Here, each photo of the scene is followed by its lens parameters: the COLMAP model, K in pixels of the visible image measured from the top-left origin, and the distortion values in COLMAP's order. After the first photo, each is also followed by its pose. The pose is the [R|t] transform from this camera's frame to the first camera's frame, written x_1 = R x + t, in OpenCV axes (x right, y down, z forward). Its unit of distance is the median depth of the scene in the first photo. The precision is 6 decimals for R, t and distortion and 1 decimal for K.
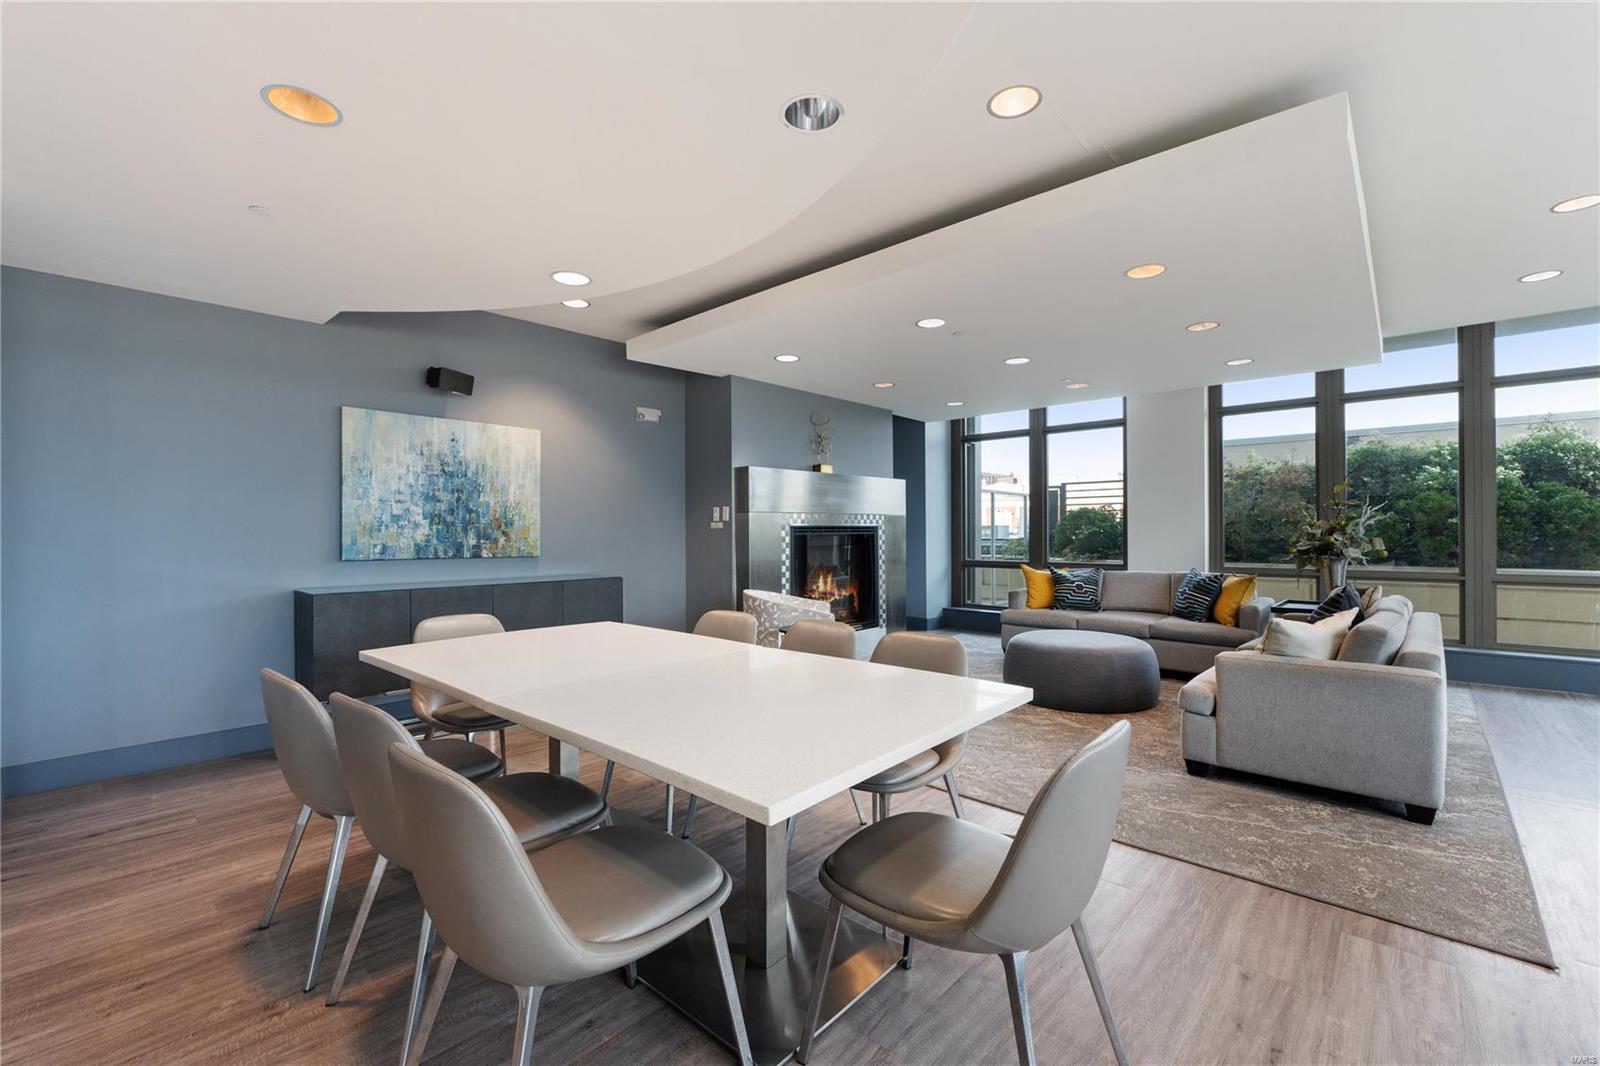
lens RADIAL K [[677.6, 0, 803.3], [0, 677.6, 533.6], [0, 0, 1]] dist [-0.002272, -0.000193]
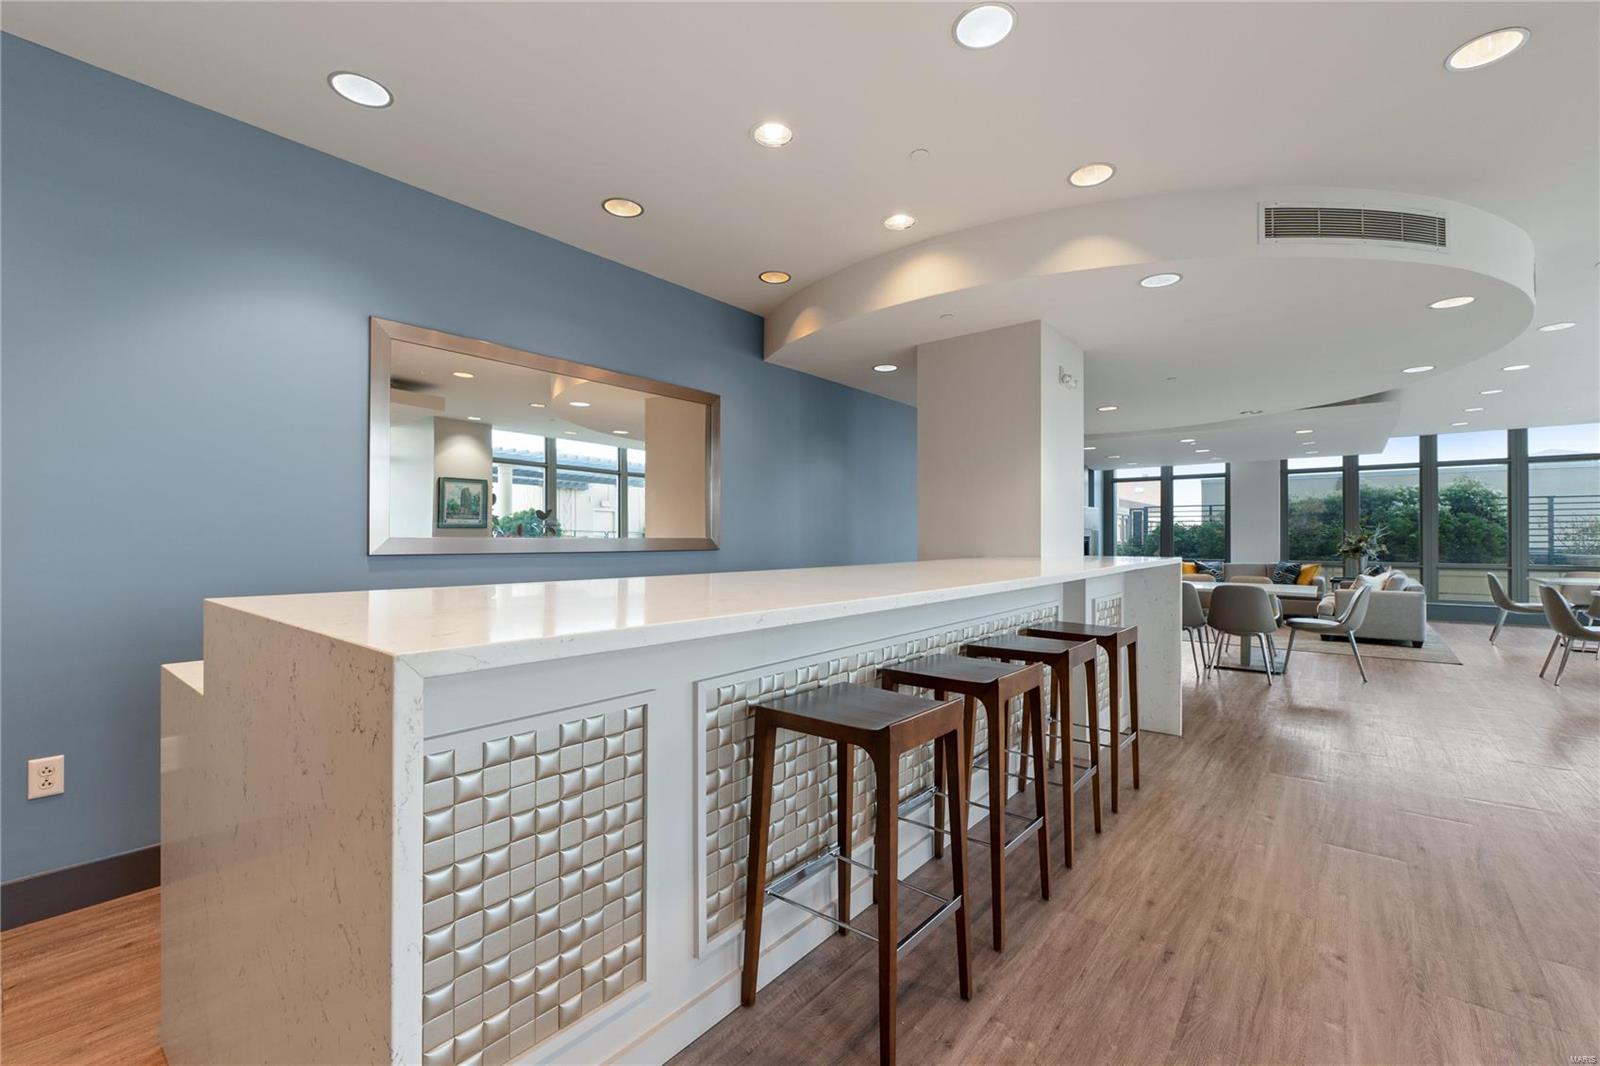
lens RADIAL K [[677.6, 0, 797.2], [0, 677.6, 533.1], [0, 0, 1]] dist [-0.002272, -0.000193]
pose [[0.998734, 0.006753, 0.049842, -0.734500], [-0.006229, 0.999924, -0.010648, 0.003824], [-0.049911, 0.010324, 0.998700, -0.683018]]
